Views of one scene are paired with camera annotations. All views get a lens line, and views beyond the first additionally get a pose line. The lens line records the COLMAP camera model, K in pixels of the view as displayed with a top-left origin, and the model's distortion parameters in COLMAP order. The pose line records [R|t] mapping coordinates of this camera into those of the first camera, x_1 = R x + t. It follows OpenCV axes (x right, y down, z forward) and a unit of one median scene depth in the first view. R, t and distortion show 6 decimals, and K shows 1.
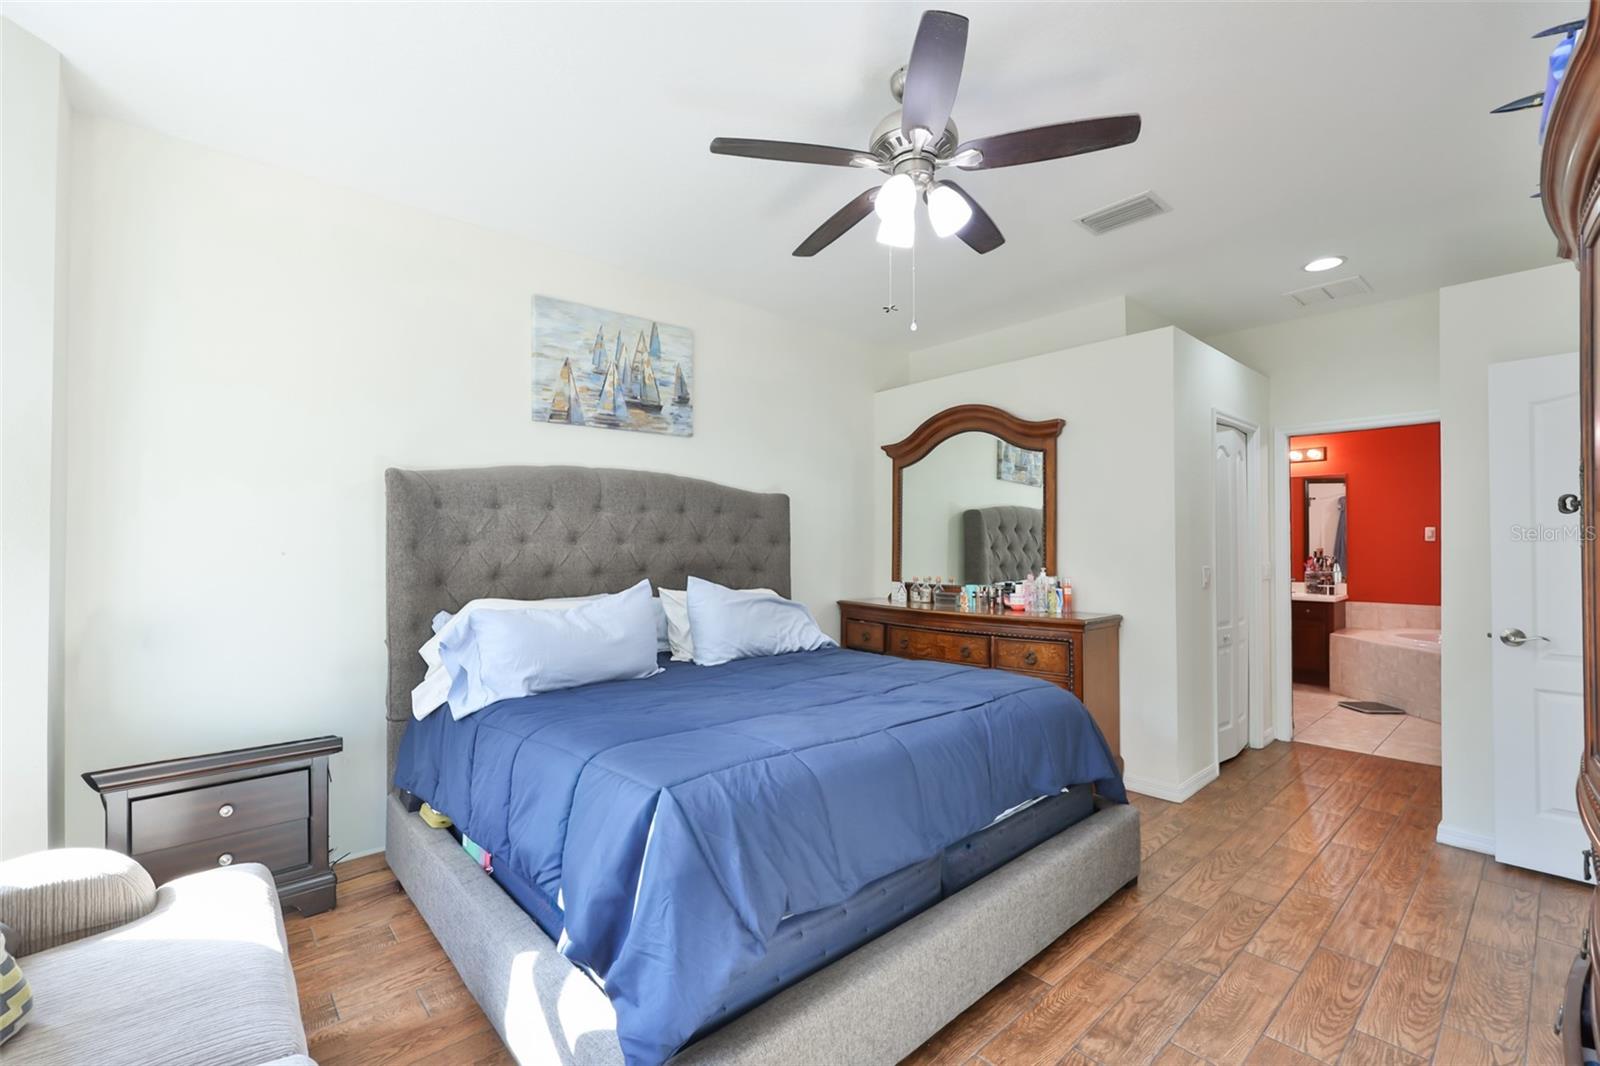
lens RADIAL K [[685.7, 0, 795.5], [0, 685.7, 539.9], [0, 0, 1]] dist [-0.003355, 0.000665]
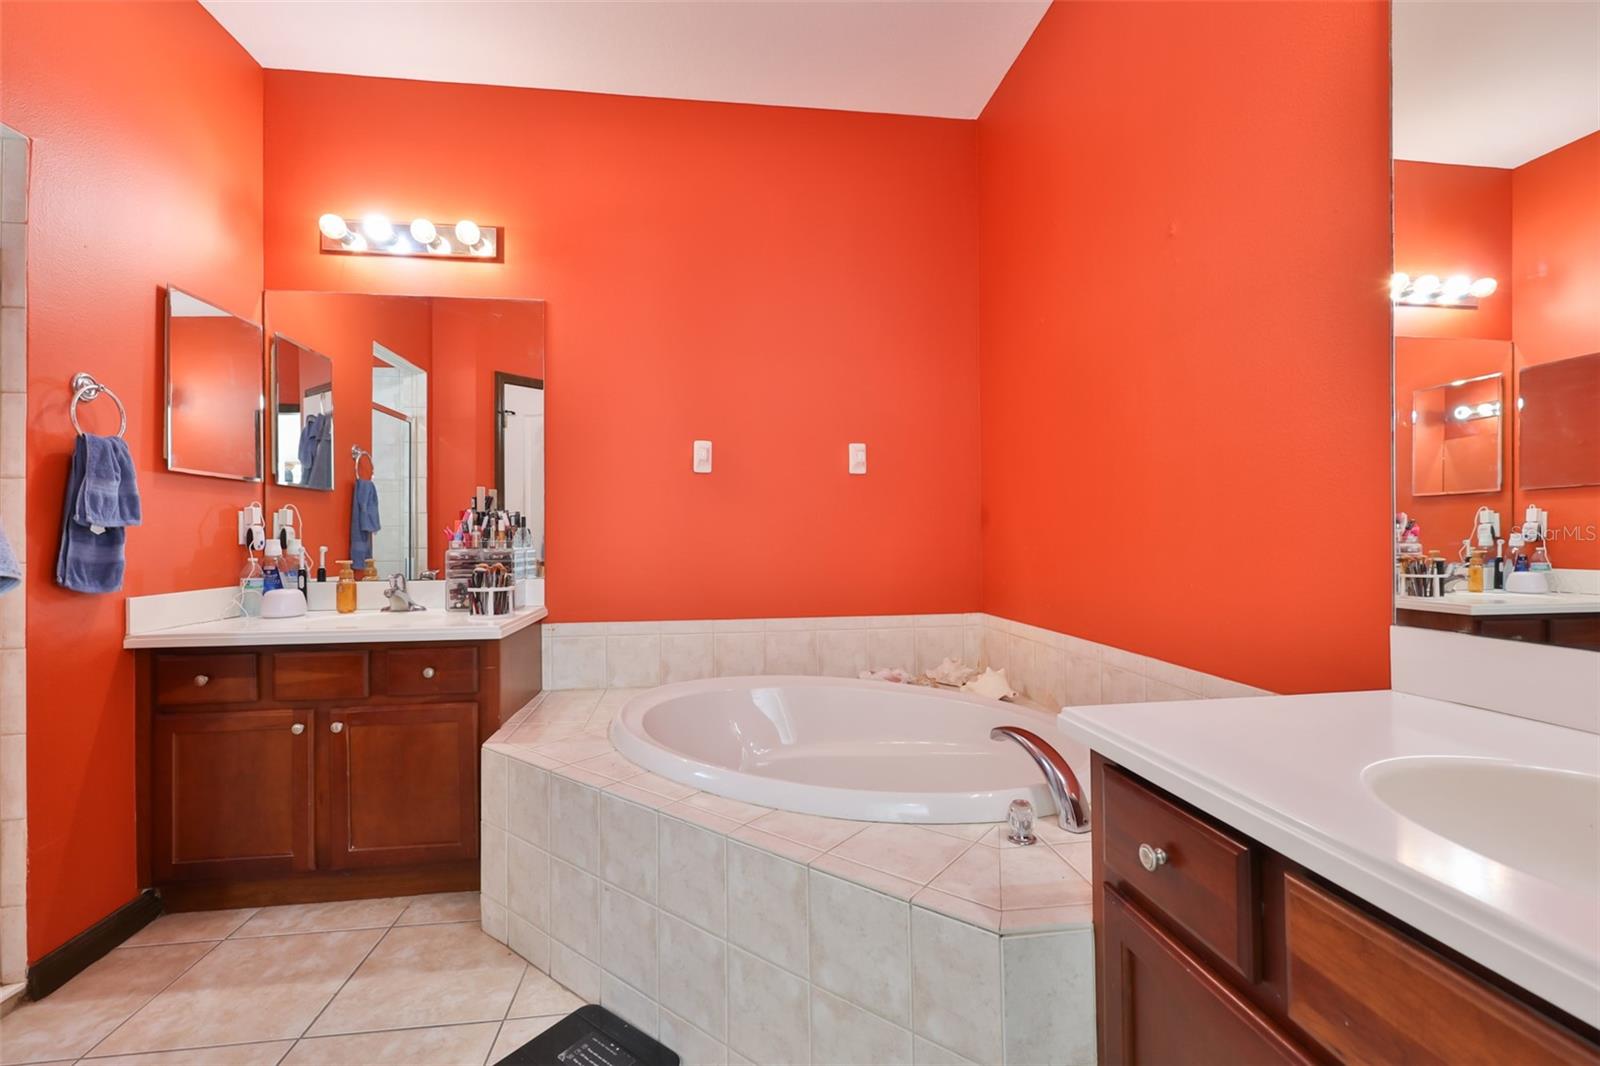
lens RADIAL K [[685.7, 0, 799.9], [0, 685.7, 534.9], [0, 0, 1]] dist [-0.003355, 0.000665]
pose [[0.565553, 0.000409, 0.824712, 0.563210], [-0.005007, 0.999983, 0.002937, 0.036713], [-0.824697, -0.005790, 0.565546, 0.655636]]
